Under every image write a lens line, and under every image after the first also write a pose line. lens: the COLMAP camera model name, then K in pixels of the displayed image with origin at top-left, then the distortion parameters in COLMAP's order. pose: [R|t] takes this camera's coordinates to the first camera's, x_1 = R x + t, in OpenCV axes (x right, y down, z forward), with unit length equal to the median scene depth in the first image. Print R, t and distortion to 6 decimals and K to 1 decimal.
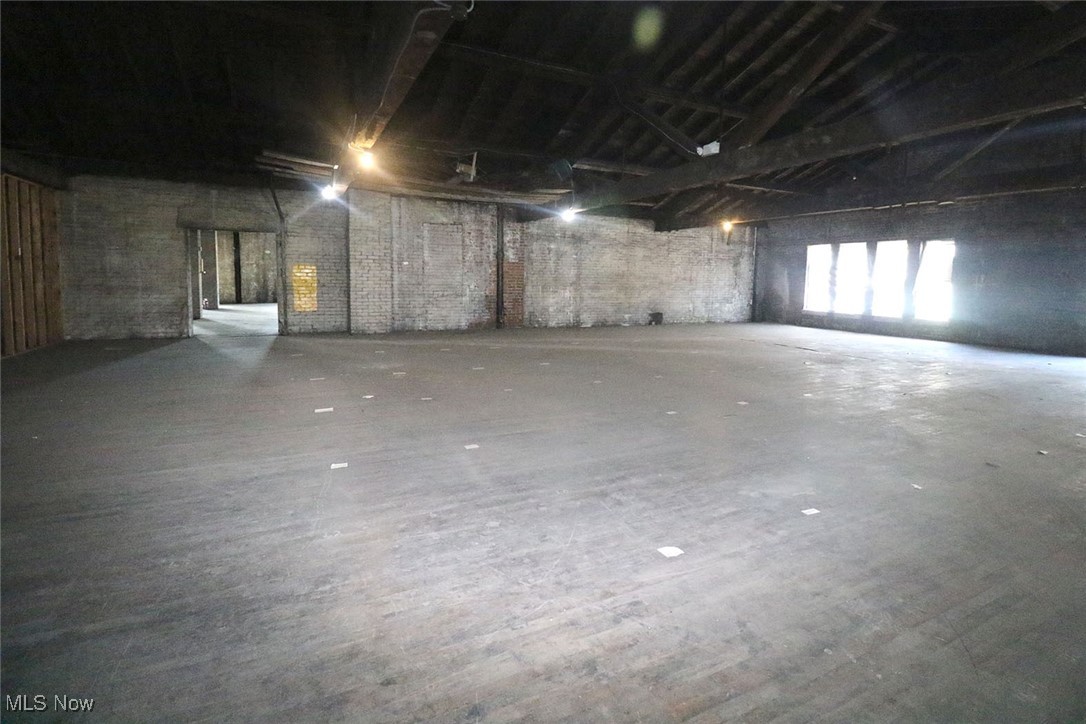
lens RADIAL K [[513.4, 0, 541.7], [0, 513.4, 359.9], [0, 0, 1]] dist [-0.022370, -0.001629]
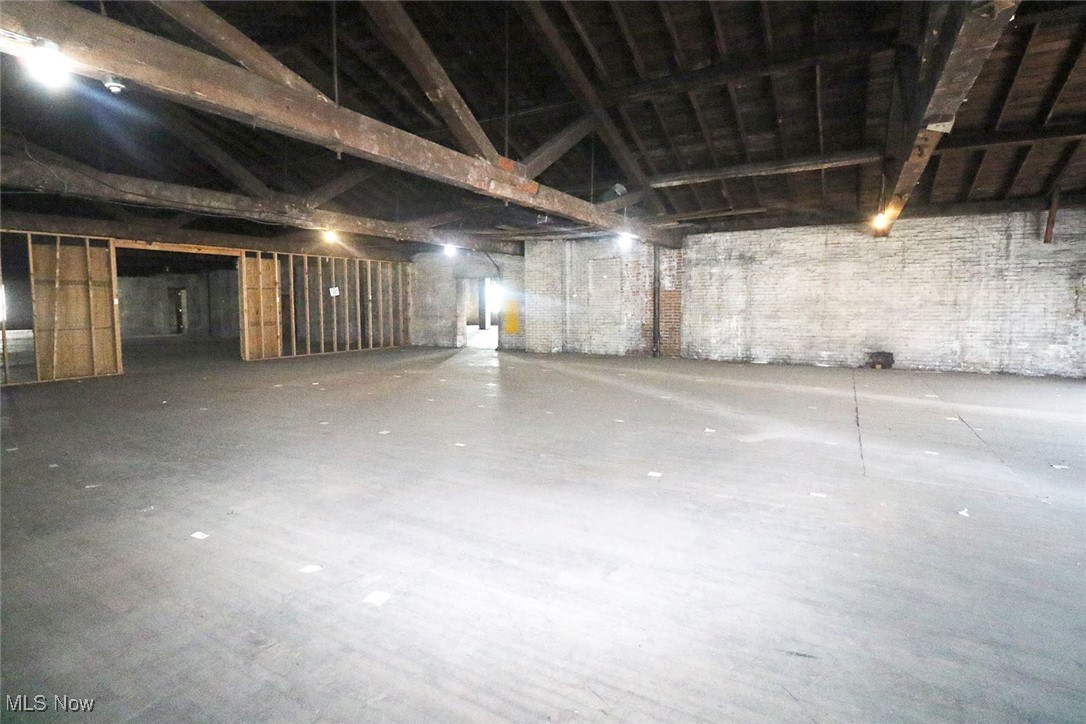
lens RADIAL K [[513.4, 0, 541.2], [0, 513.4, 362.7], [0, 0, 1]] dist [-0.022370, -0.001629]
pose [[0.558854, 0.074474, -0.825915, 0.603500], [-0.113318, 0.993475, 0.012907, -0.037918], [0.821487, 0.086378, 0.563646, 0.257898]]
